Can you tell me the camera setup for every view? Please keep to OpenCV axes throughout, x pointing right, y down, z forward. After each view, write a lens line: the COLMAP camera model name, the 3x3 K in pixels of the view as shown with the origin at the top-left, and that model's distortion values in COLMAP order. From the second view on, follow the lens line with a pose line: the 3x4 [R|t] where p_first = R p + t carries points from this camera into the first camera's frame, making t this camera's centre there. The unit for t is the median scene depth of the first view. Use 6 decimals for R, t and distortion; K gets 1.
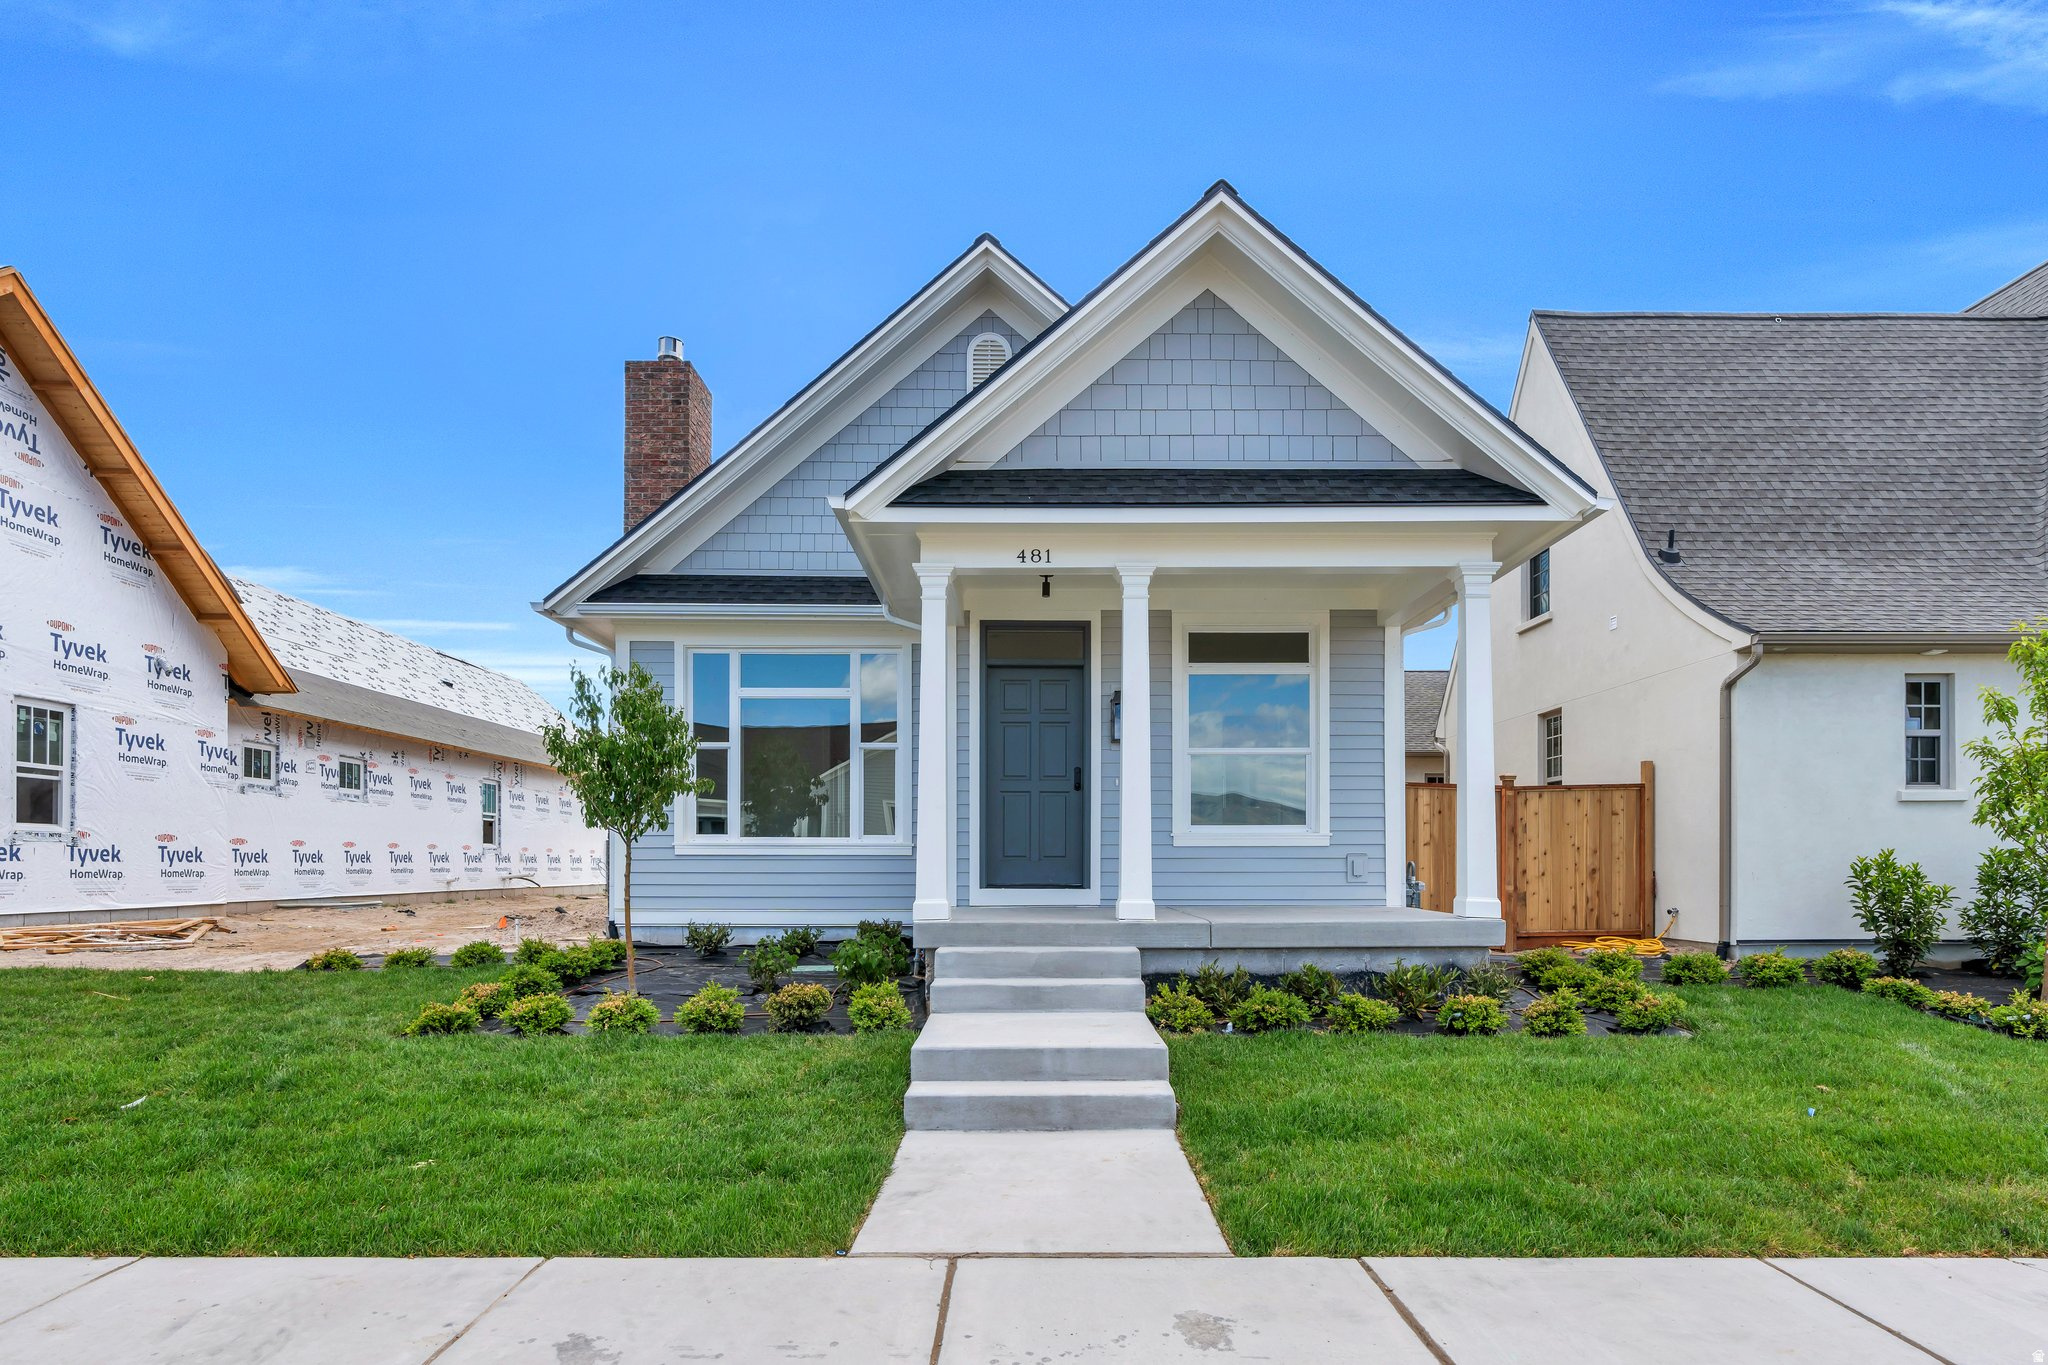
lens RADIAL K [[1040.9, 0, 1024.8], [0, 1040.9, 669.5], [0, 0, 1]] dist [-0.001296, -0.000172]
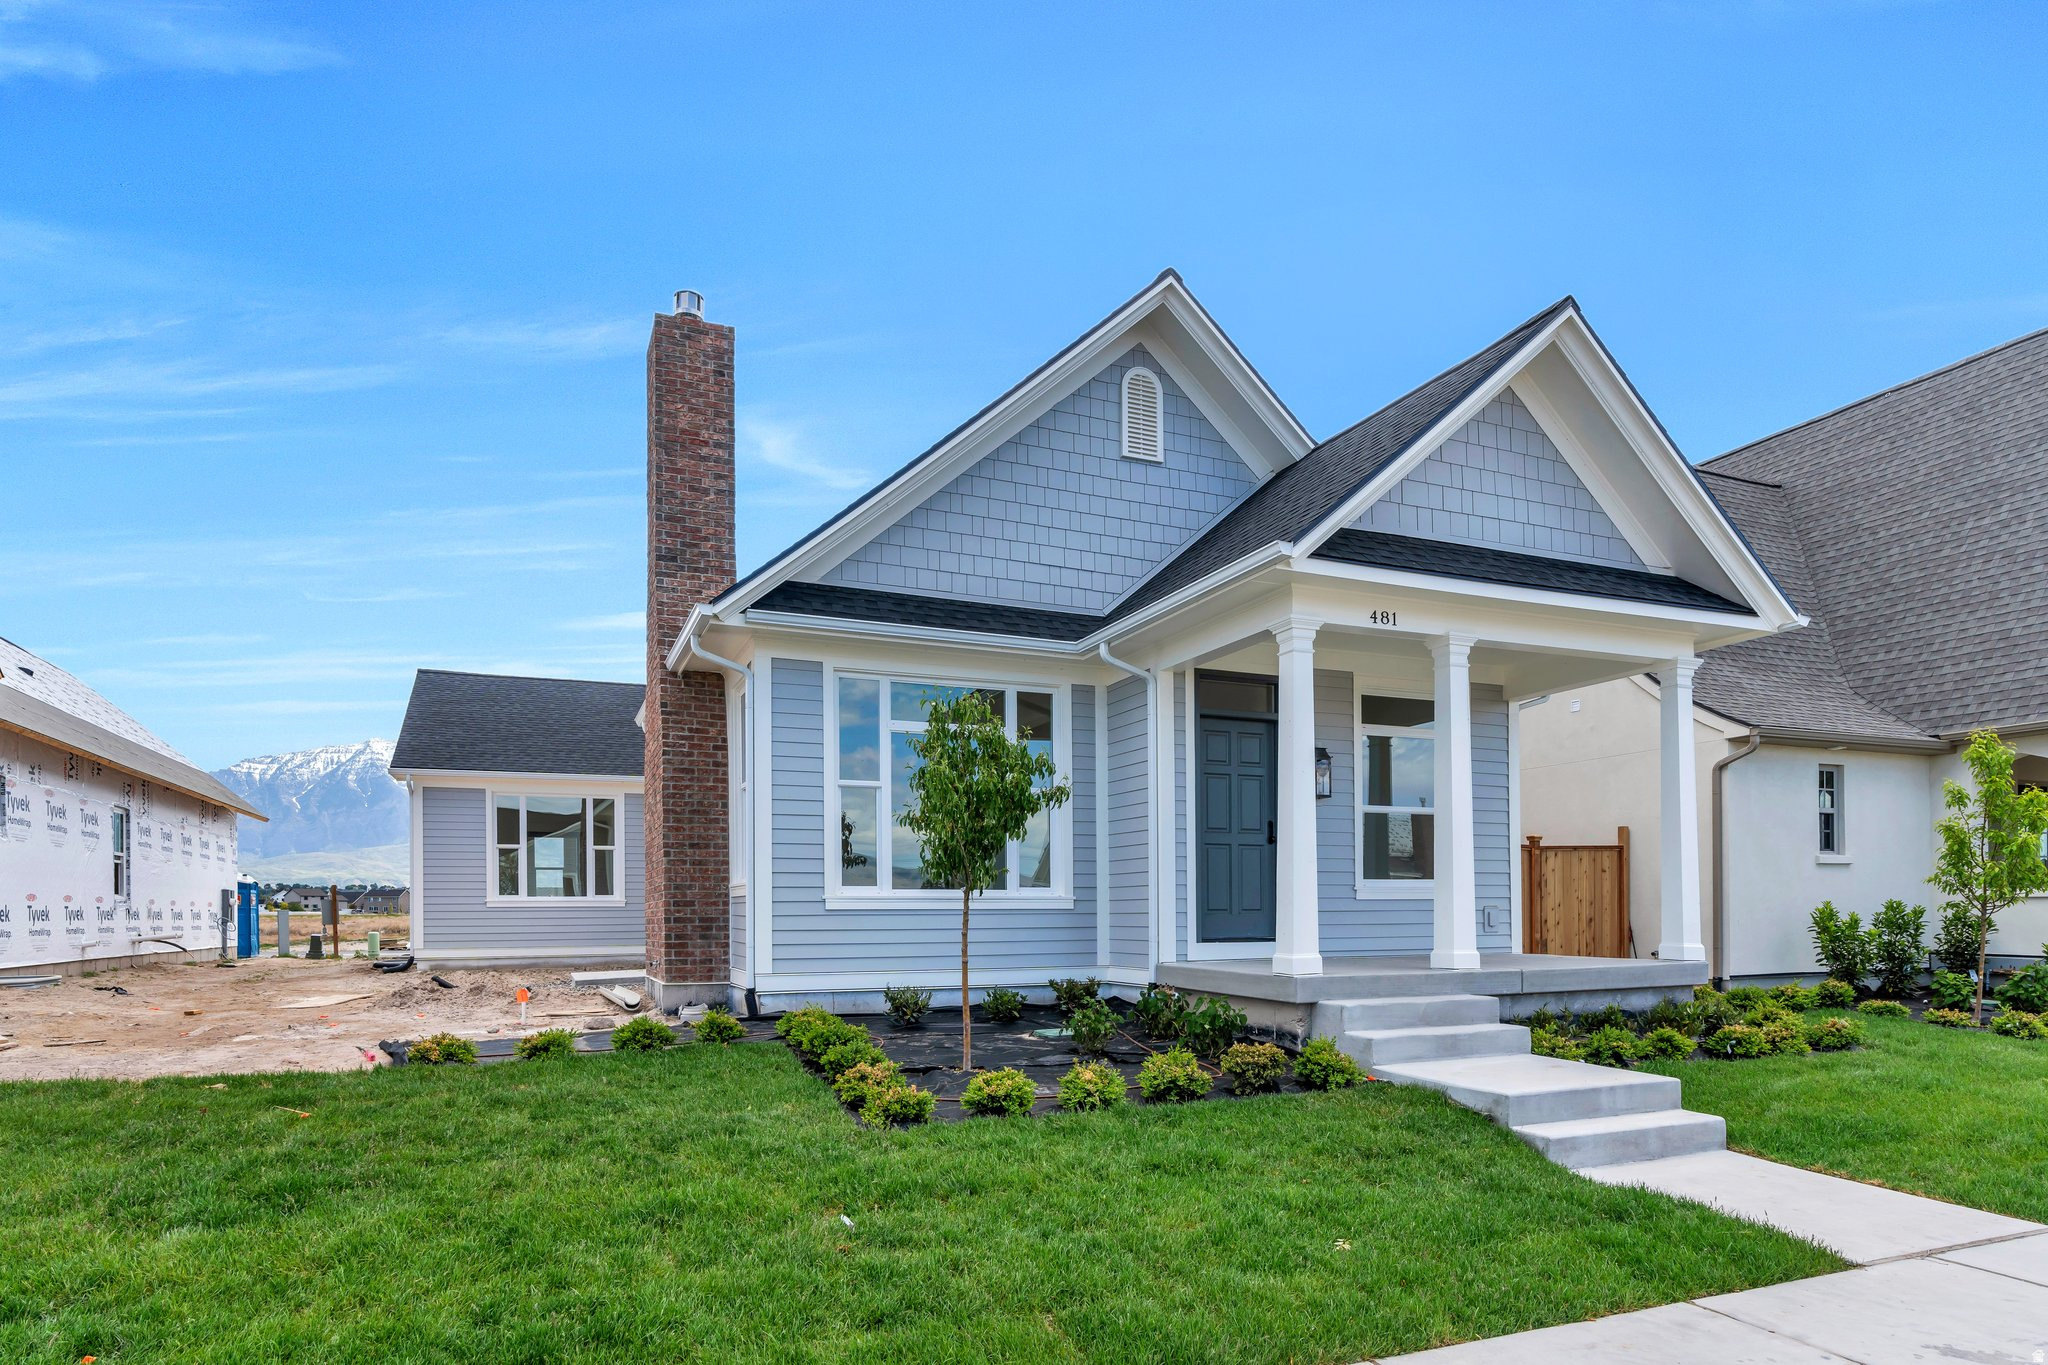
lens RADIAL K [[1122.5, 0, 1024.3], [0, 1122.5, 701.1], [0, 0, 1]] dist [-0.000152, 0.000777]
pose [[0.926571, 0.064537, 0.370543, -0.536596], [-0.063151, 0.997878, -0.015886, 0.009831], [-0.370781, -0.008681, 0.928680, 0.074228]]
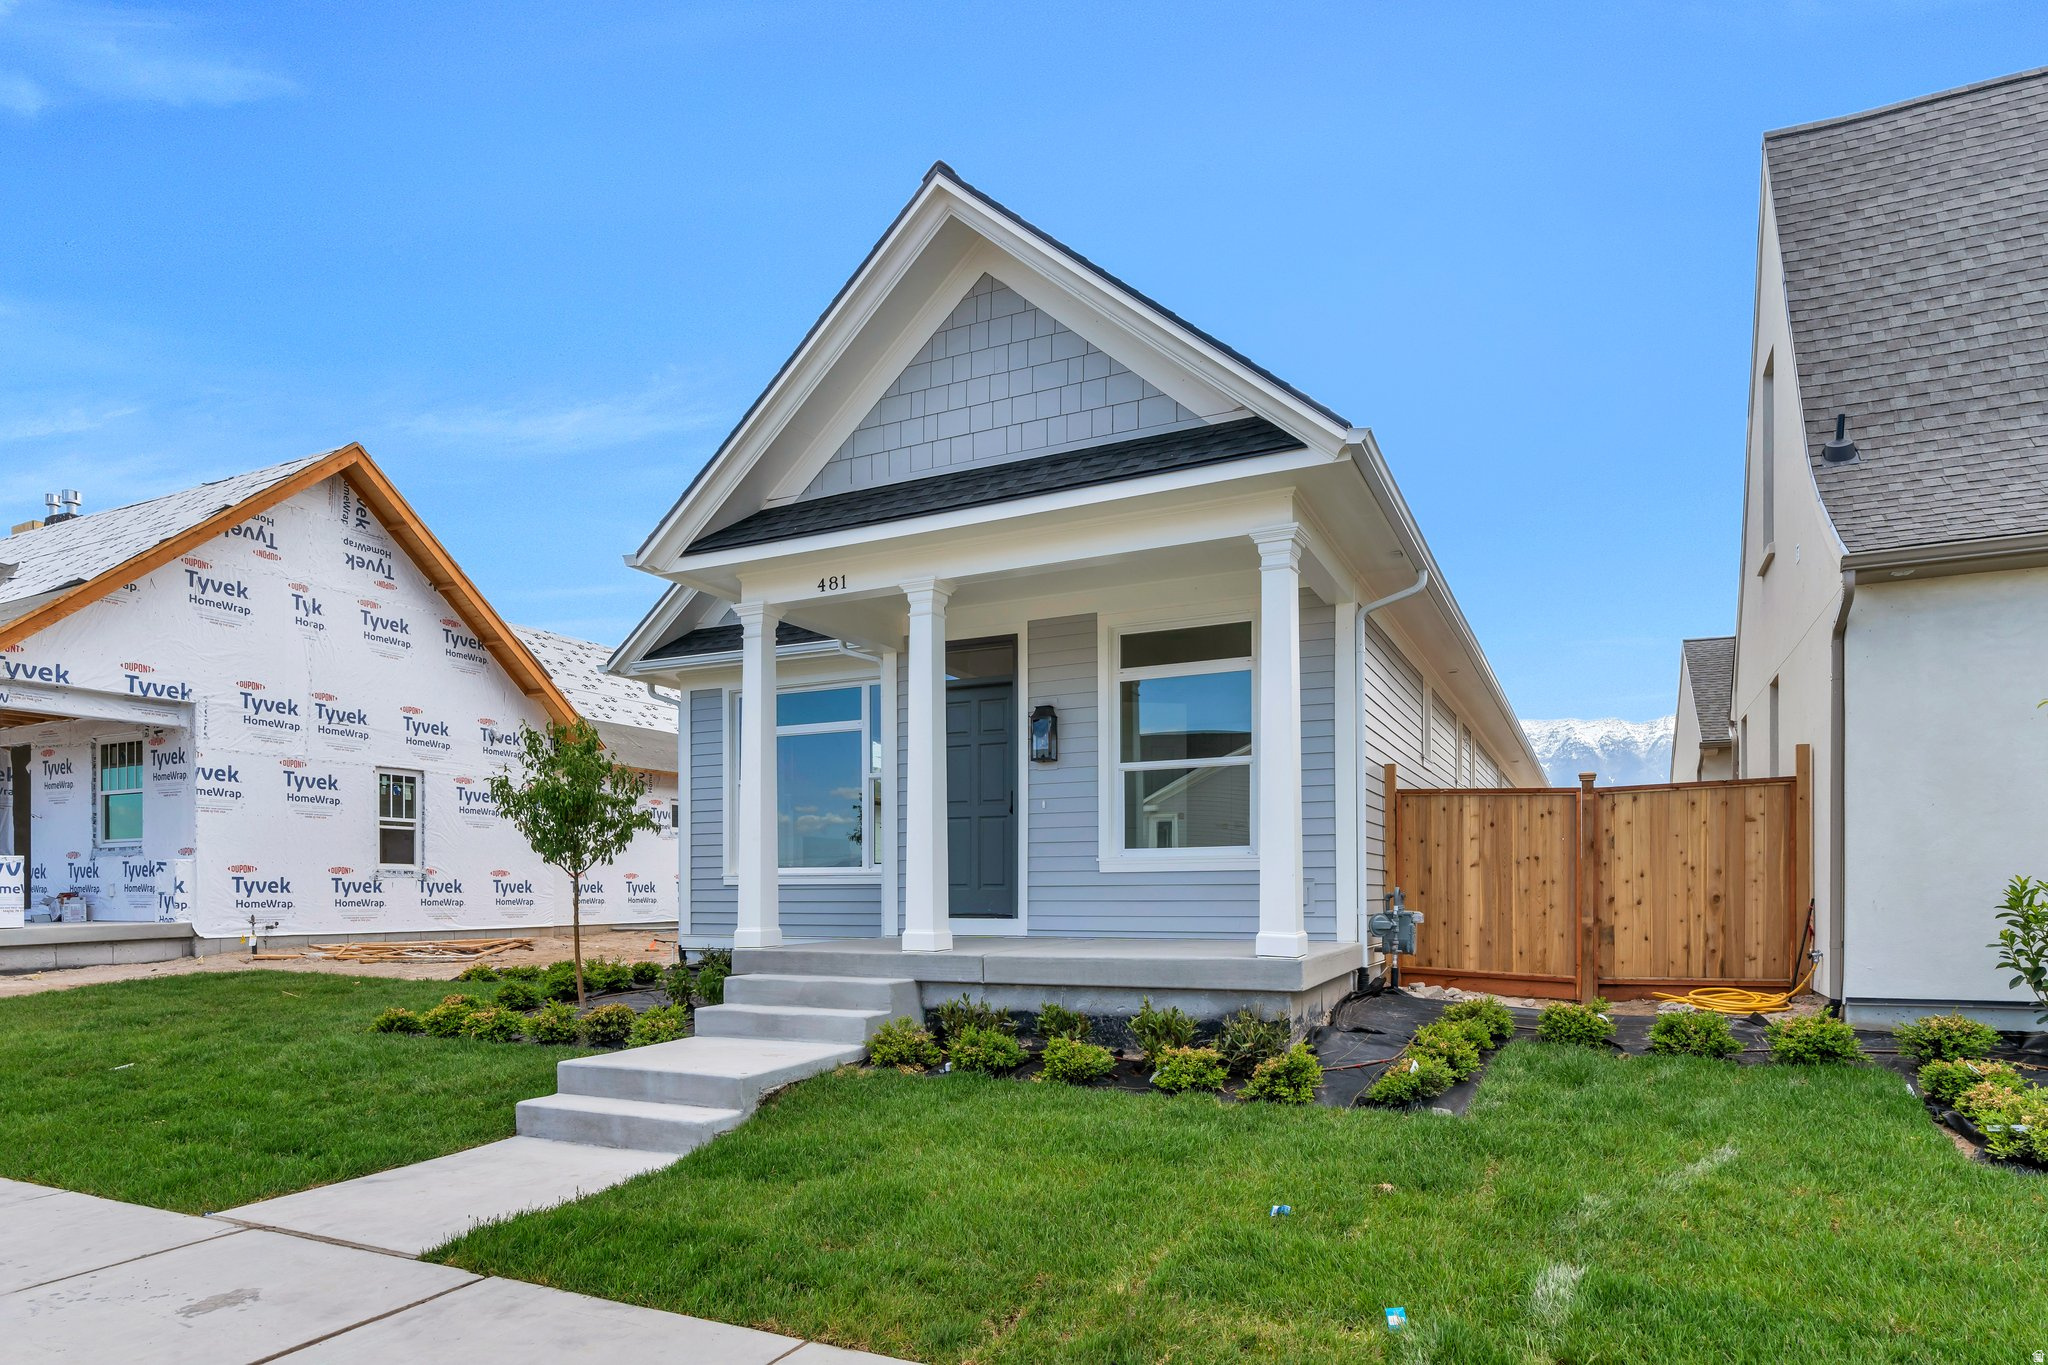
lens RADIAL K [[1126.4, 0, 1024.0], [0, 1126.4, 682.5], [0, 0, 1]] dist [-0.002912, -0.000123]
pose [[0.901160, -0.083143, -0.425437, 0.461002], [0.084244, 0.996312, -0.016263, 0.013393], [0.425221, -0.021185, 0.904842, 0.076370]]
